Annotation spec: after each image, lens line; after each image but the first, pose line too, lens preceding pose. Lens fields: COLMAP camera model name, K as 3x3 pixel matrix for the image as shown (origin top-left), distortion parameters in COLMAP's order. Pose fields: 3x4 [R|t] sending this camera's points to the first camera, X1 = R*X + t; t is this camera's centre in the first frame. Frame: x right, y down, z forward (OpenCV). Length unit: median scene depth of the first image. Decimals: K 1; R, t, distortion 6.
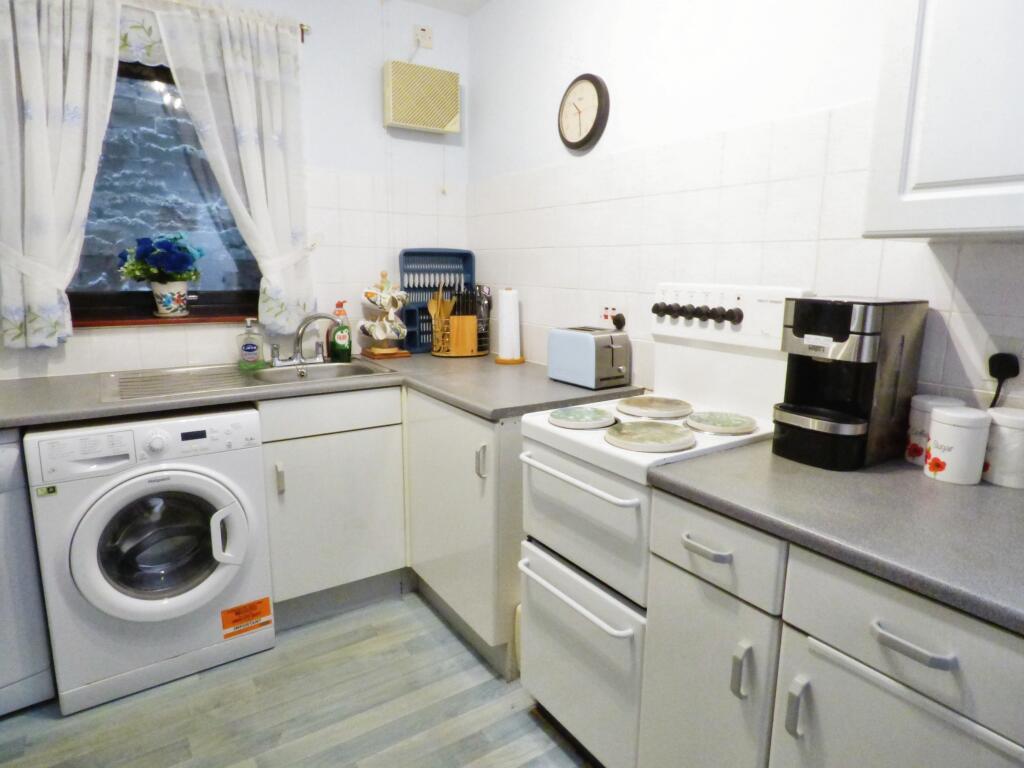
lens RADIAL K [[614.7, 0, 517.3], [0, 614.7, 382.1], [0, 0, 1]] dist [0.001107, 0.002353]
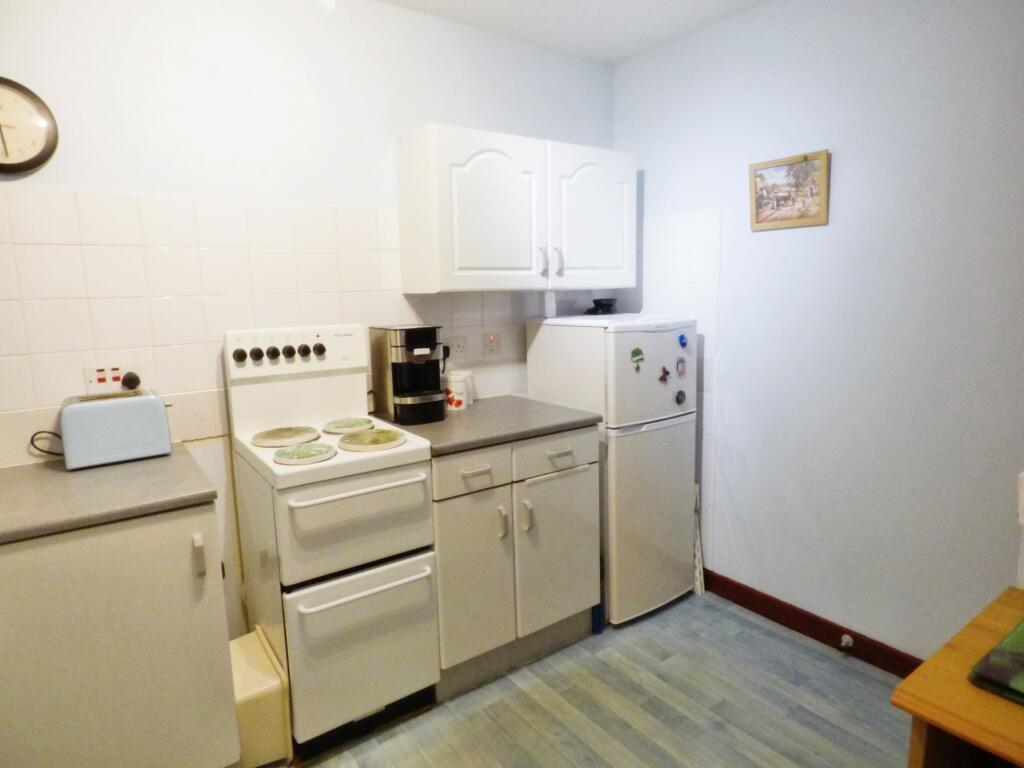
lens RADIAL K [[614.7, 0, 517.3], [0, 614.7, 382.1], [0, 0, 1]] dist [0.001107, 0.002353]
pose [[-0.032593, -0.157662, 0.986955, -0.723634], [0.212475, 0.963815, 0.160983, -0.119649], [-0.976623, 0.214950, 0.002085, 0.440224]]
